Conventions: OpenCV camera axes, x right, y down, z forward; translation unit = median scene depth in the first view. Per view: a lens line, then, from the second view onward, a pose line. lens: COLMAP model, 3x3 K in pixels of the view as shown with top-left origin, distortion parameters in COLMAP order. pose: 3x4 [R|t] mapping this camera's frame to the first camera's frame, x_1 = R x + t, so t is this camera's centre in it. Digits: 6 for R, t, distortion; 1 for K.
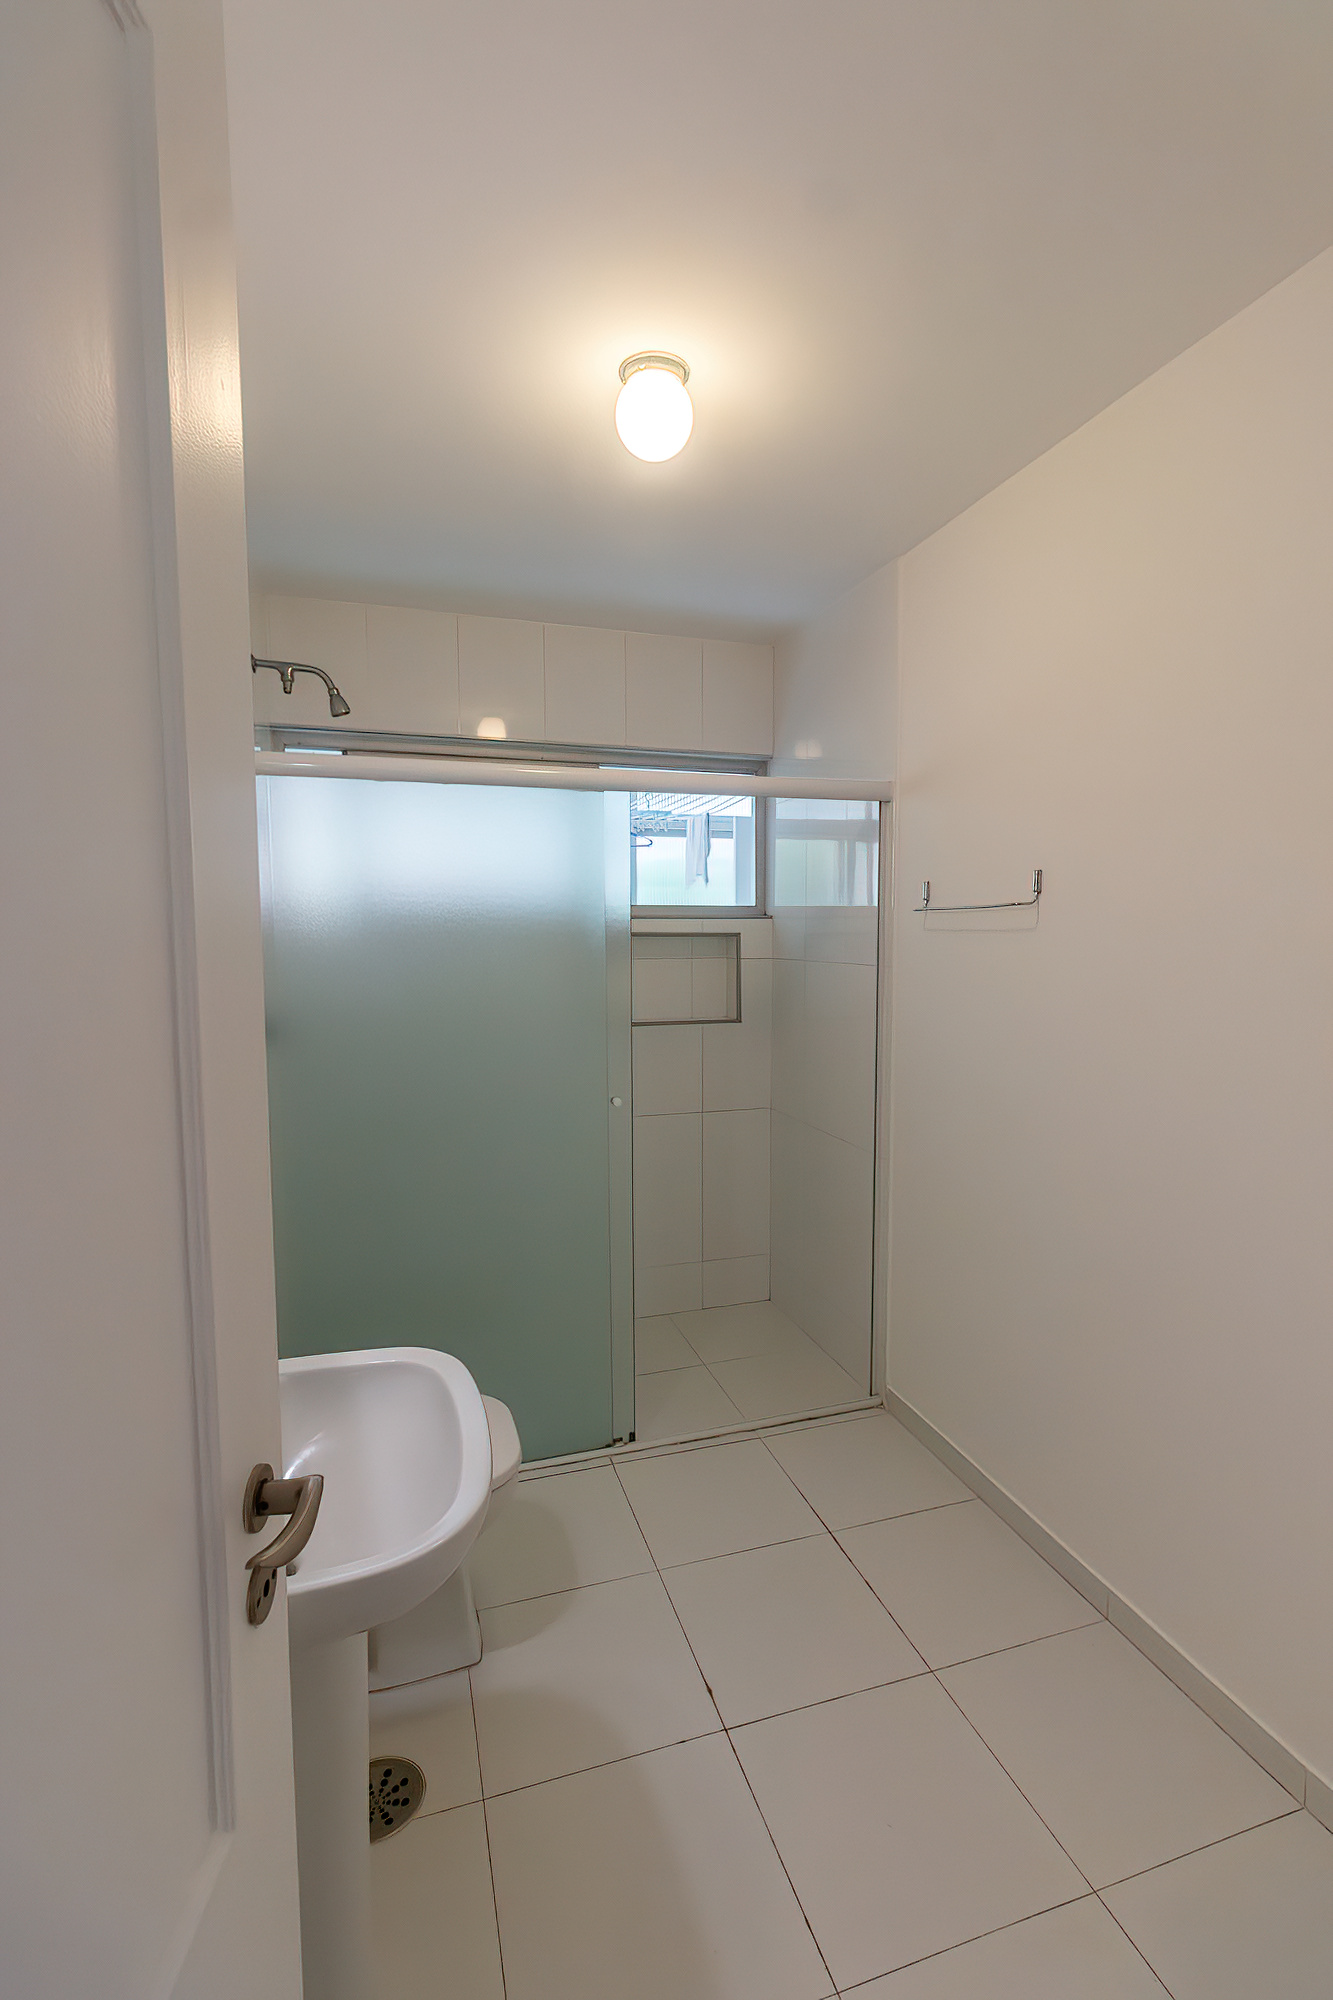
lens RADIAL K [[911.2, 0, 668.2], [0, 911.2, 1016.9], [0, 0, 1]] dist [0.001887, -0.000081]
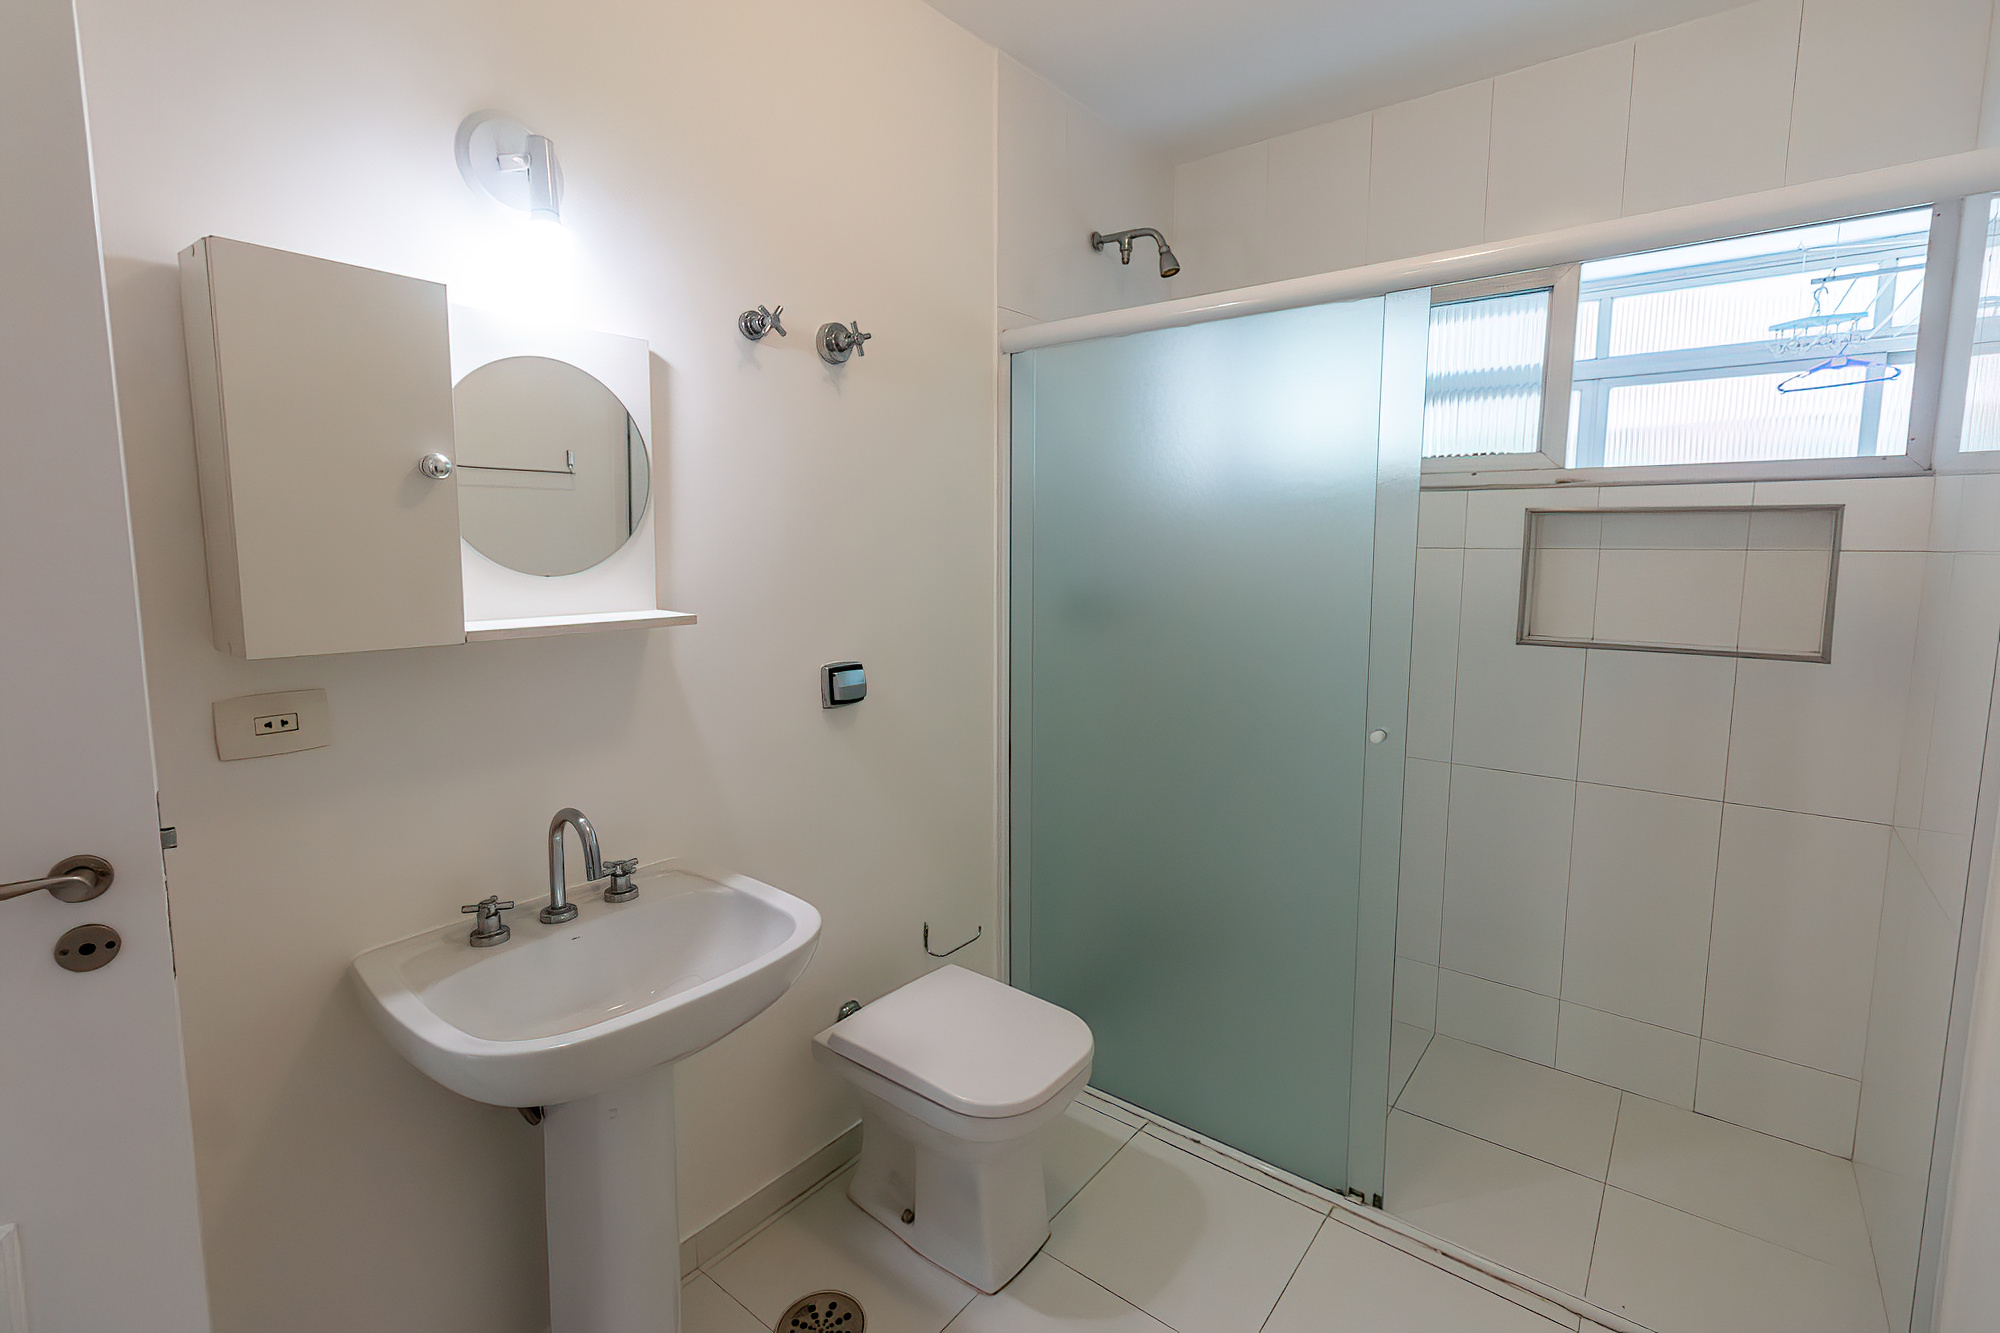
lens RADIAL K [[911.2, 0, 1008.4], [0, 911.2, 648.8], [0, 0, 1]] dist [0.001887, -0.000081]
pose [[0.562260, 0.104096, -0.820383, 0.344406], [-0.078914, 0.994272, 0.072076, -0.004447], [0.823187, 0.024214, 0.567254, 0.337814]]
